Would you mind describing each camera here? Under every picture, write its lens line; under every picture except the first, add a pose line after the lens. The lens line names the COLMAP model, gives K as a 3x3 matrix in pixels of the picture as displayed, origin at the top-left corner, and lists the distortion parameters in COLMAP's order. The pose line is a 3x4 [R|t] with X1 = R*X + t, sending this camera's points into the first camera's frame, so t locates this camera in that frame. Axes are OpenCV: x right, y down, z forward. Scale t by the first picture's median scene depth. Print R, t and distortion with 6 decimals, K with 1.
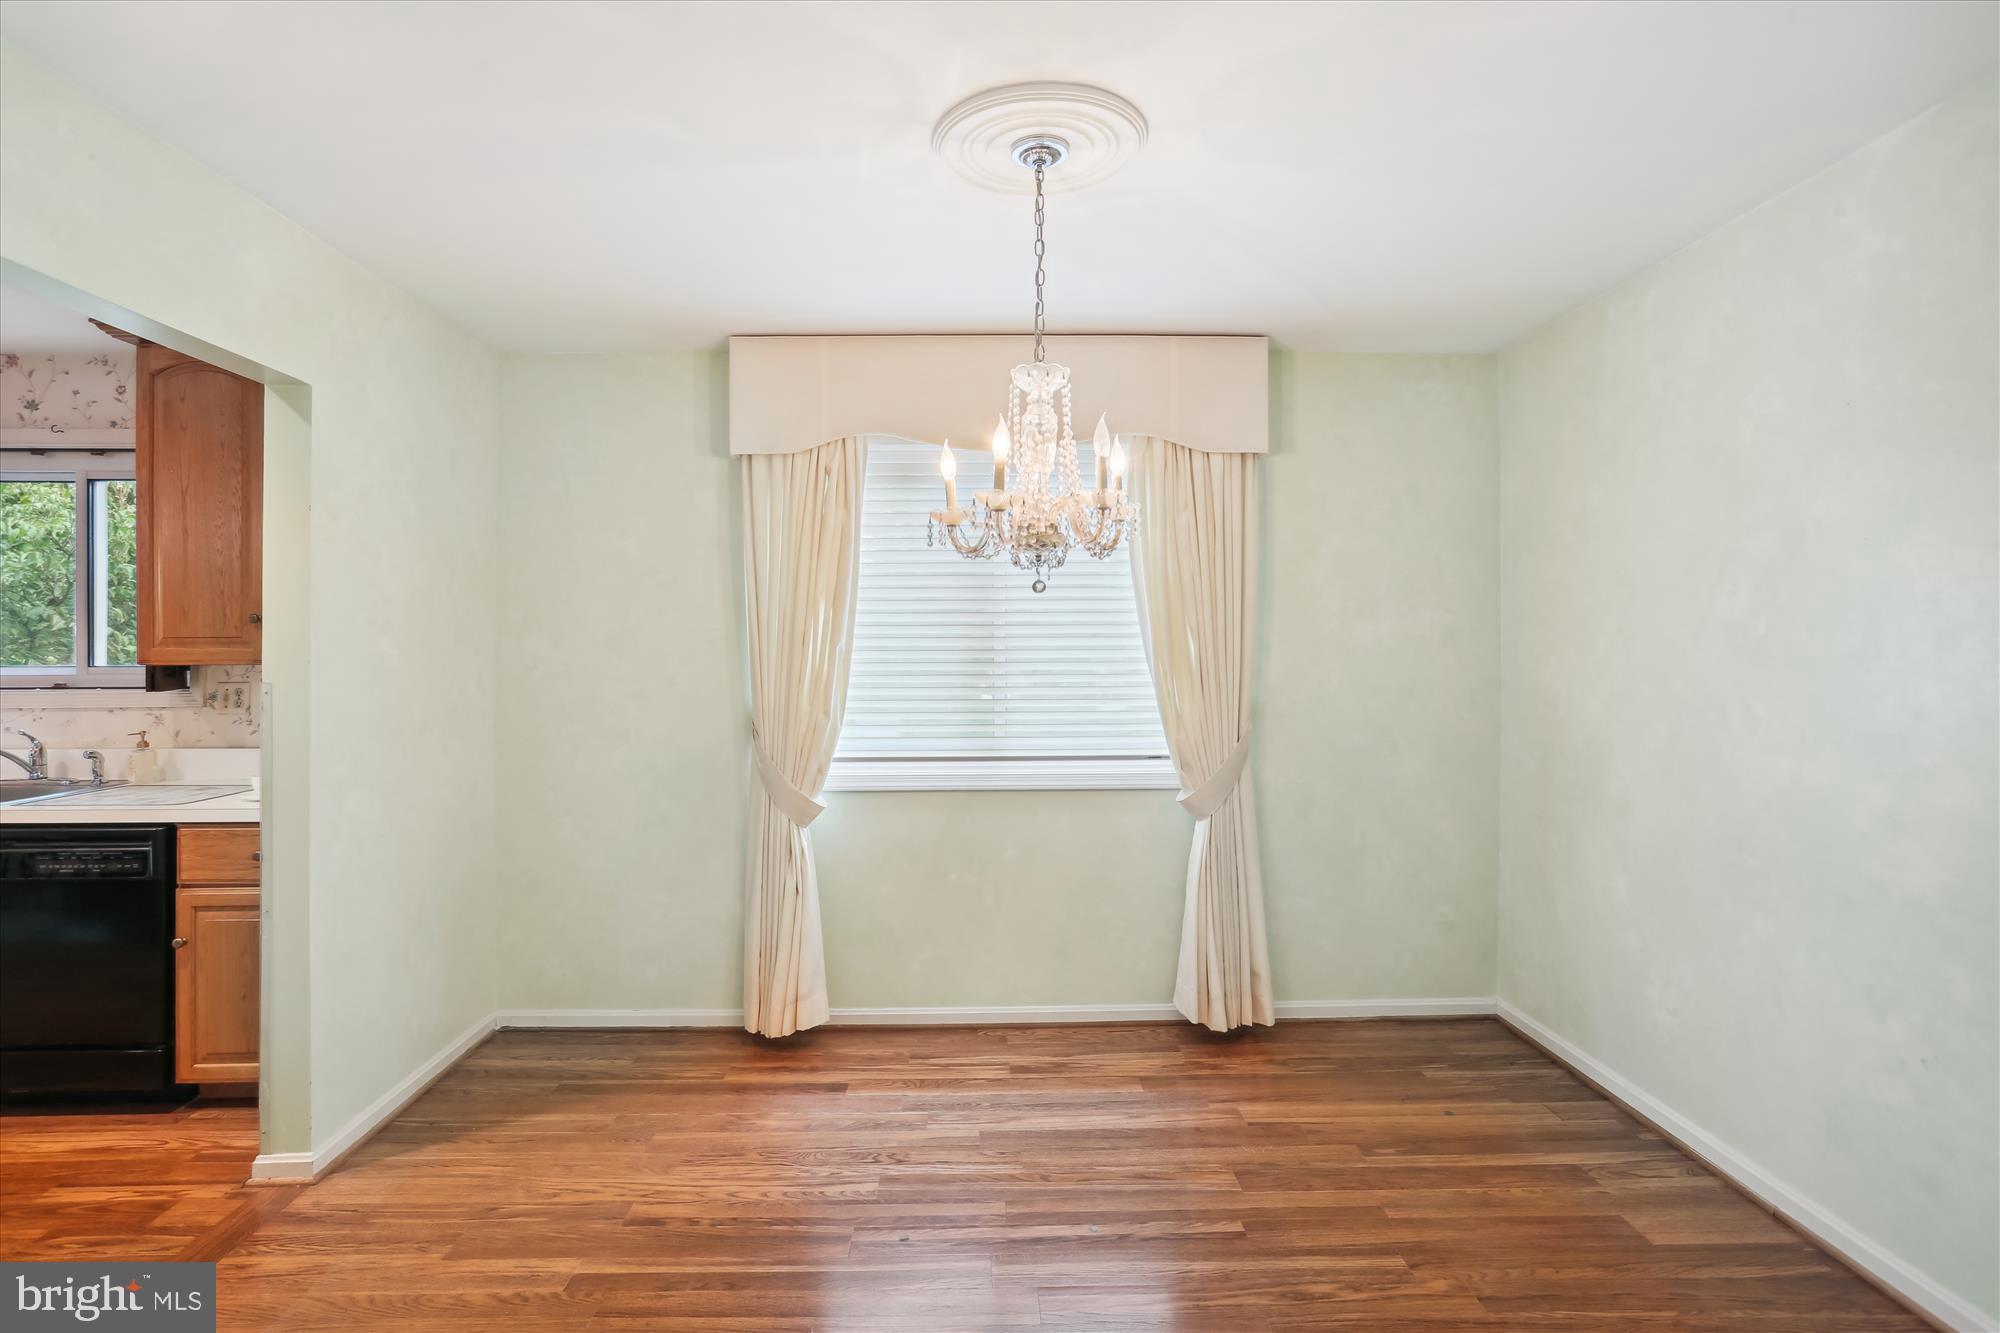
lens RADIAL K [[940.1, 0, 1004.0], [0, 940.1, 654.8], [0, 0, 1]] dist [-0.019643, 0.007018]
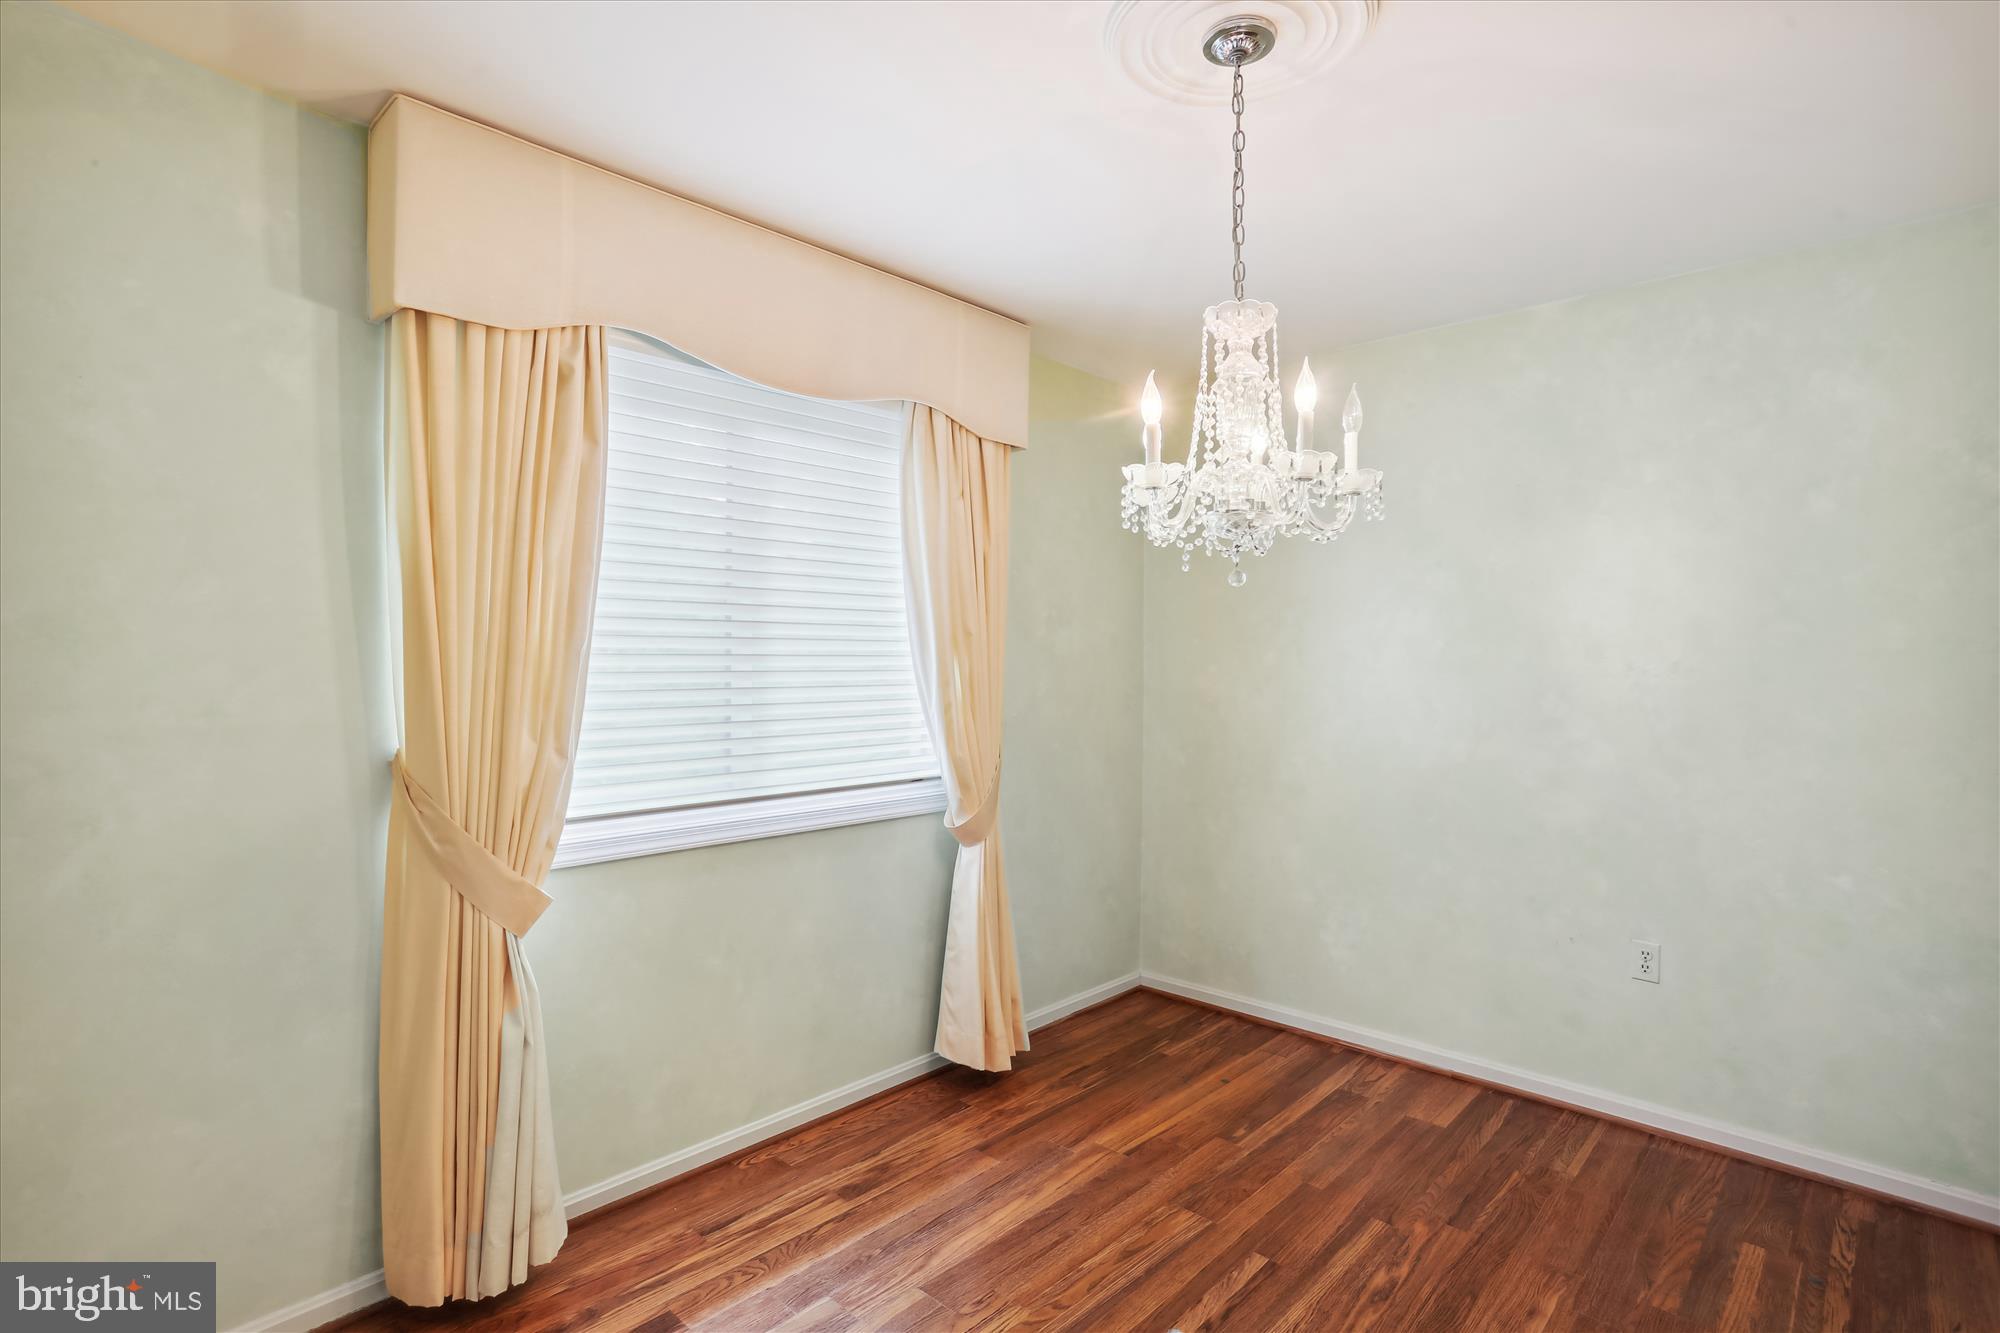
lens RADIAL K [[940.1, 0, 999.2], [0, 940.1, 659.9], [0, 0, 1]] dist [-0.019643, 0.007018]
pose [[0.721654, 0.008696, 0.692200, -0.458141], [-0.003593, 0.999955, -0.008817, 0.006976], [-0.692245, 0.003875, 0.721652, 0.370986]]
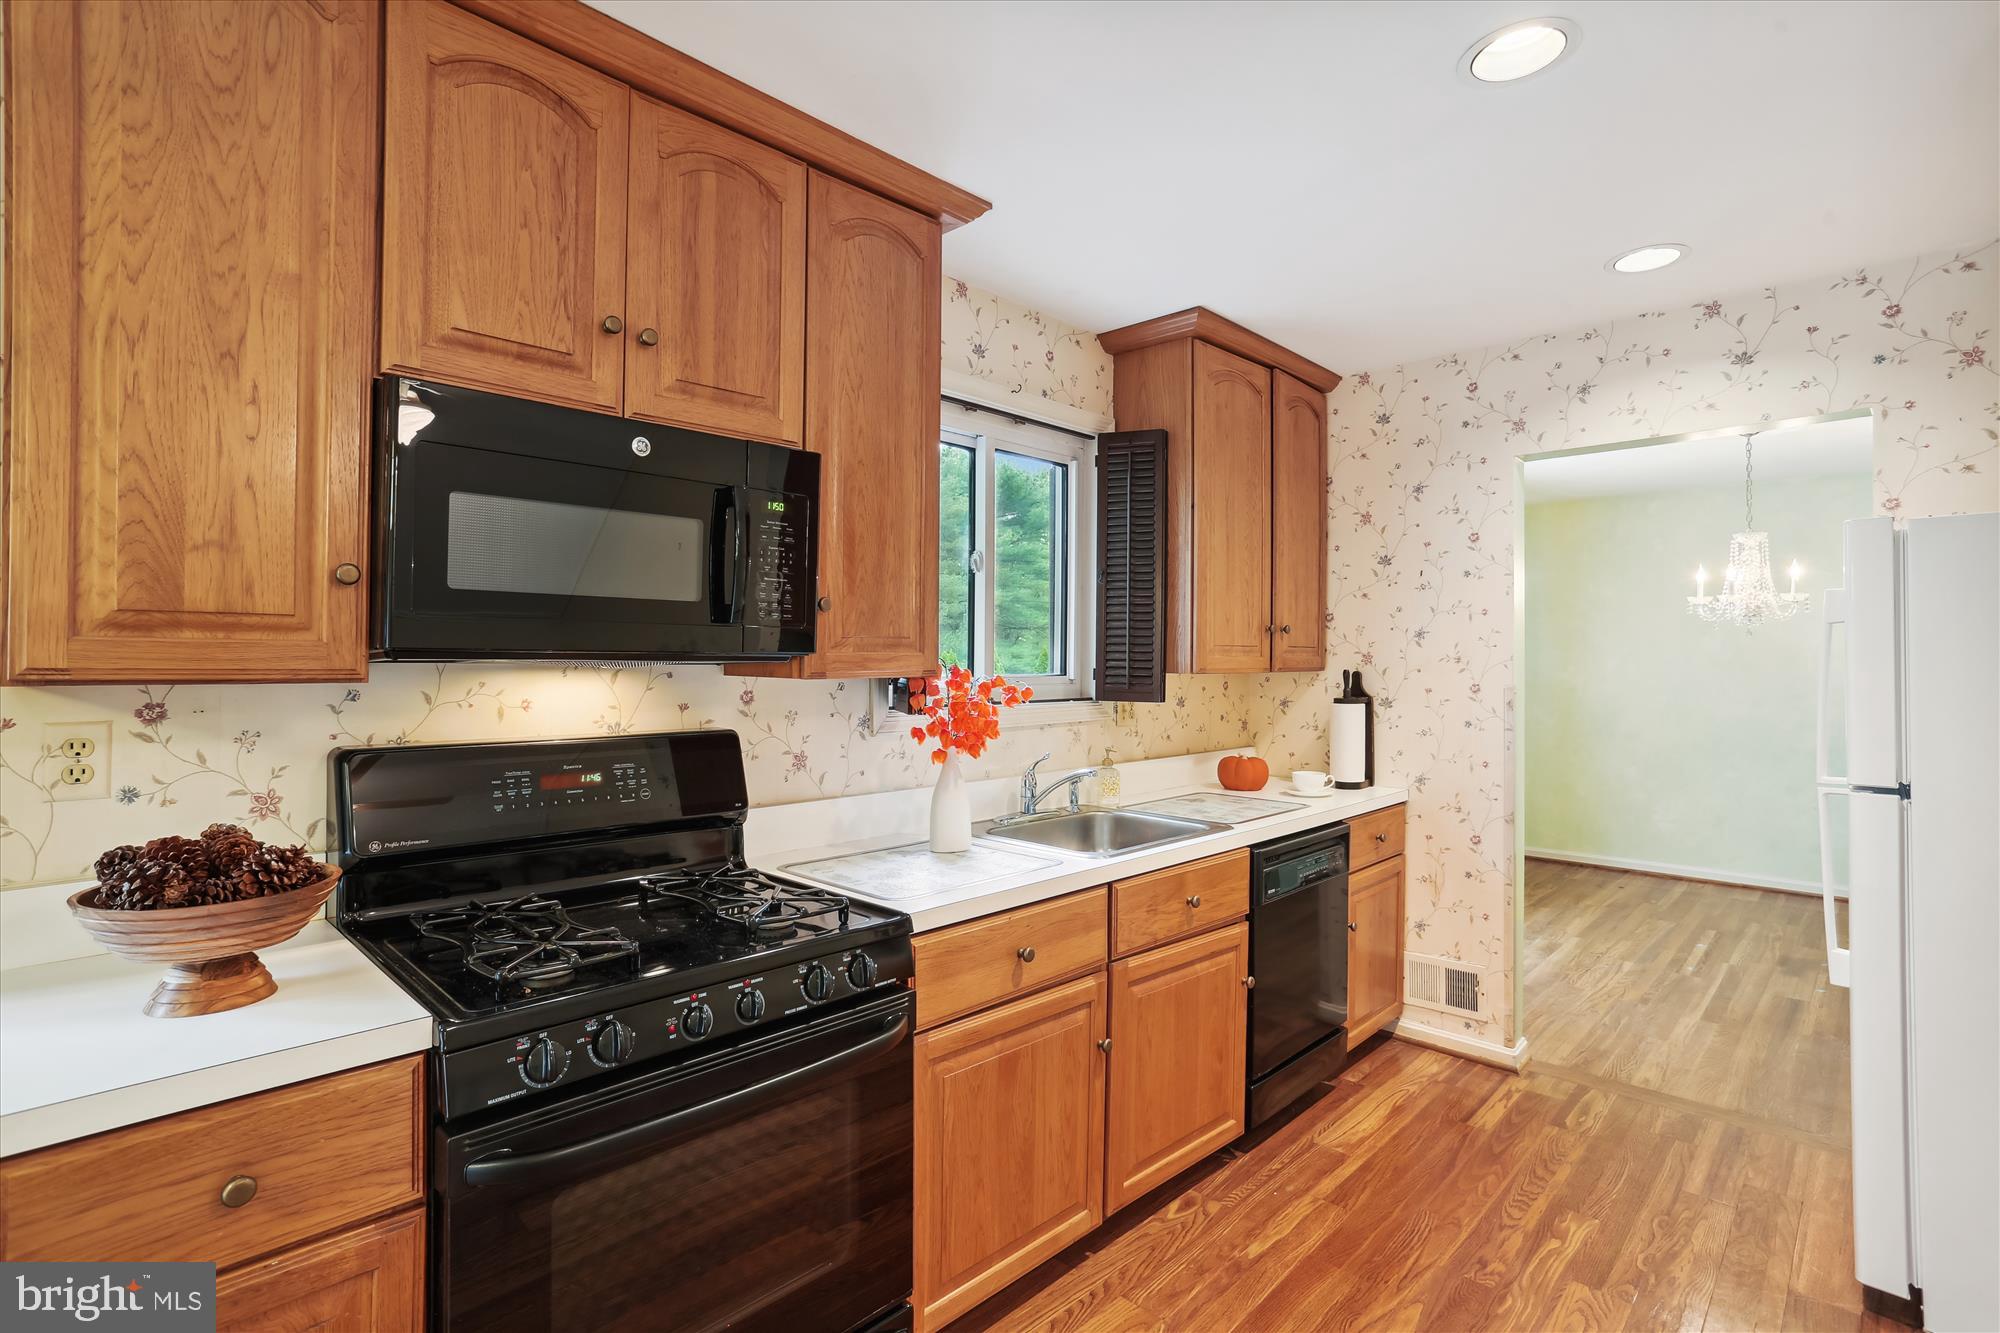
lens RADIAL K [[940.1, 0, 996.7], [0, 940.1, 656.6], [0, 0, 1]] dist [-0.019643, 0.007018]
pose [[0.717541, 0.005018, 0.696498, -1.856422], [-0.005782, 0.999983, -0.001248, -0.004426], [-0.696492, -0.003131, 0.717557, 0.472147]]
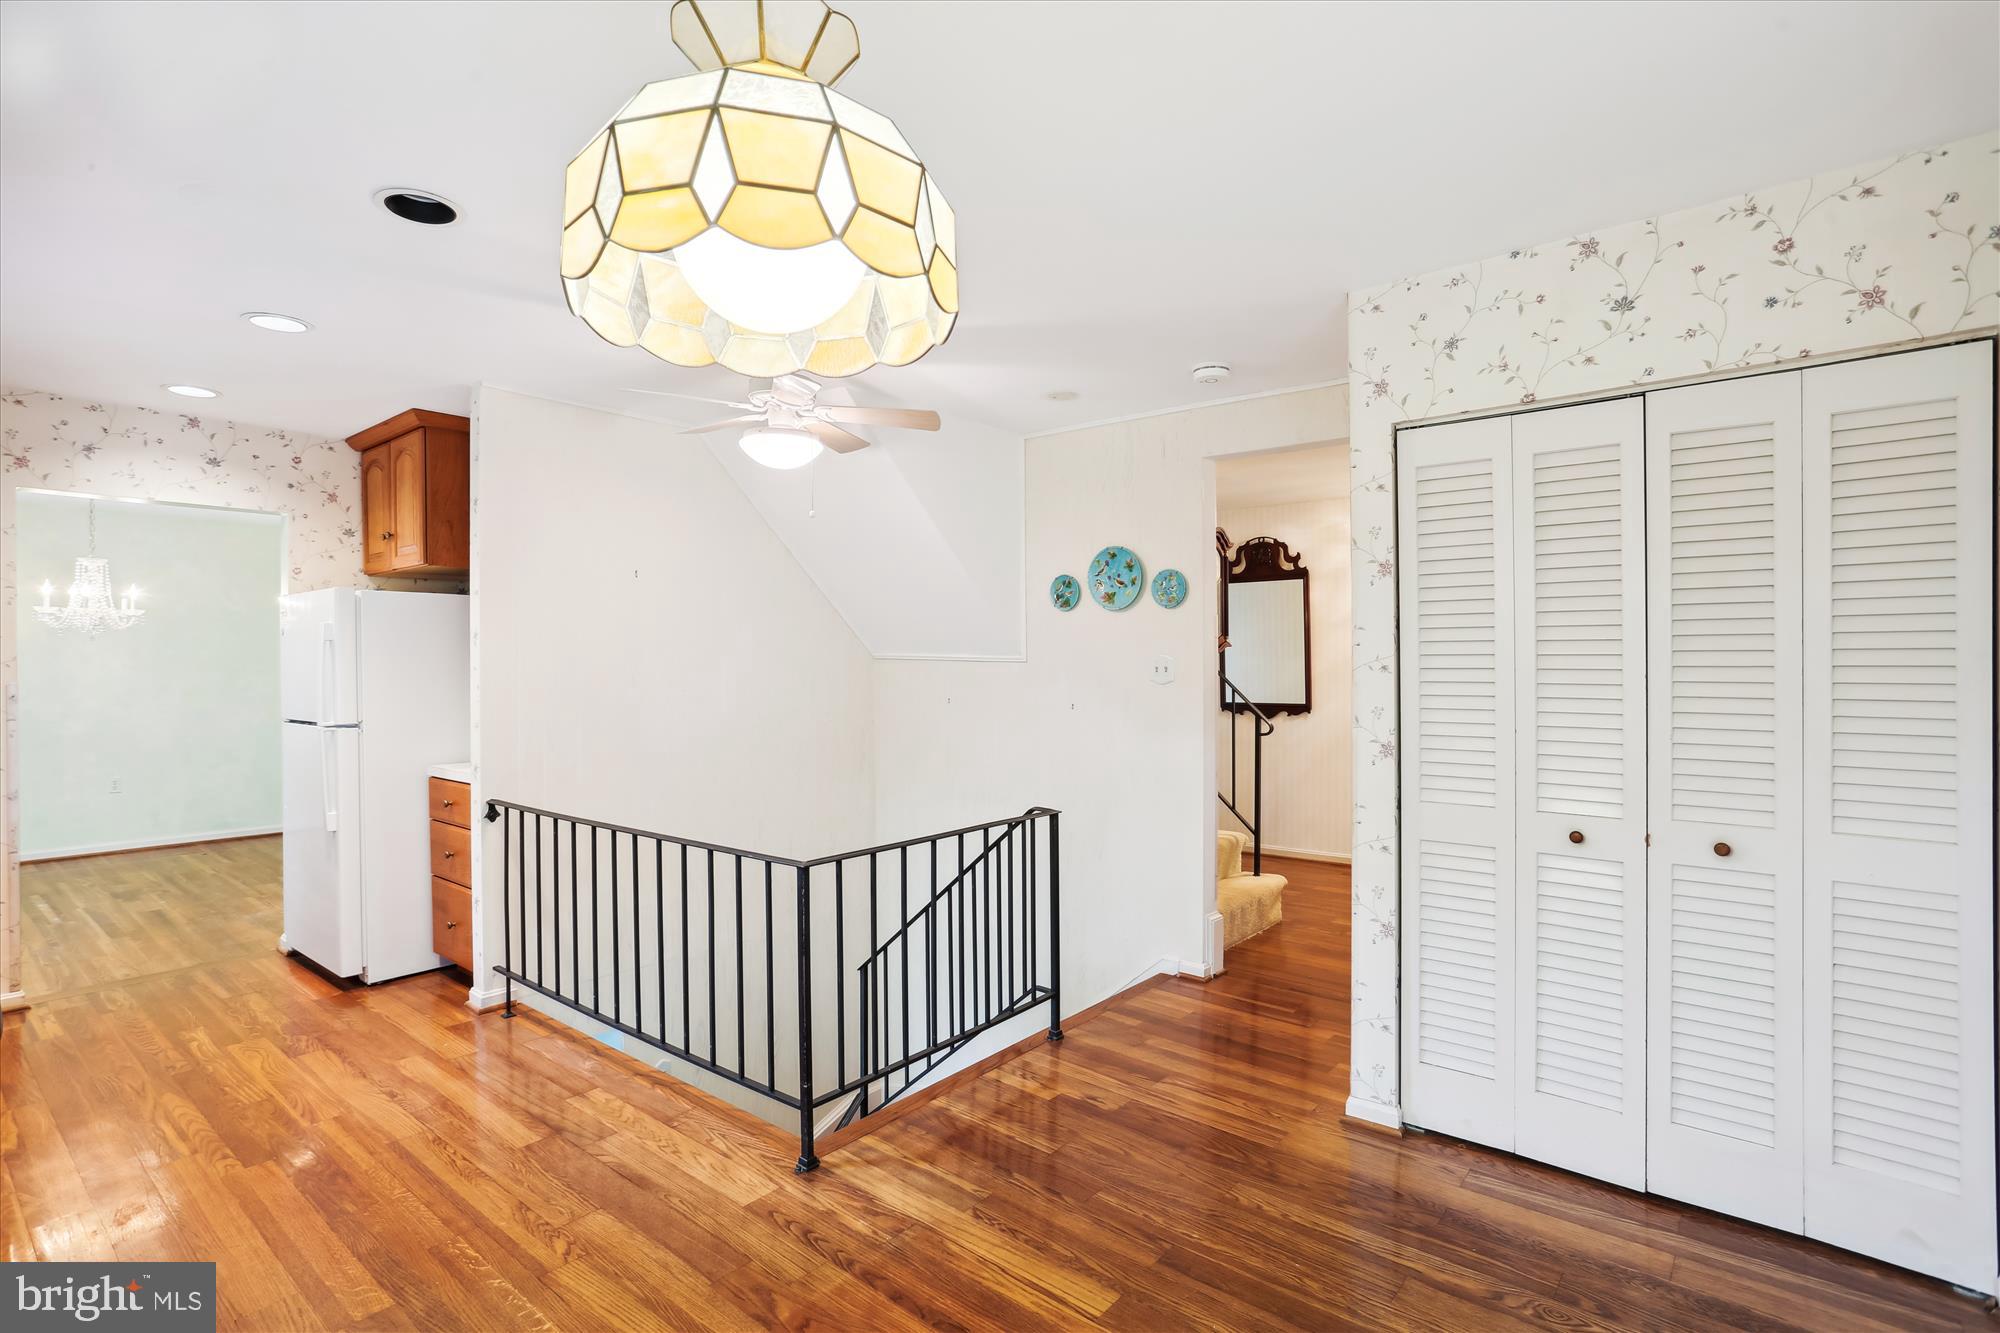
lens RADIAL K [[940.1, 0, 995.3], [0, 940.1, 664.4], [0, 0, 1]] dist [-0.019643, 0.007018]
pose [[-0.761025, 0.000106, 0.648723, -2.516514], [-0.001881, 0.999995, -0.002370, 0.000851], [-0.648720, -0.003024, -0.761021, 0.938957]]
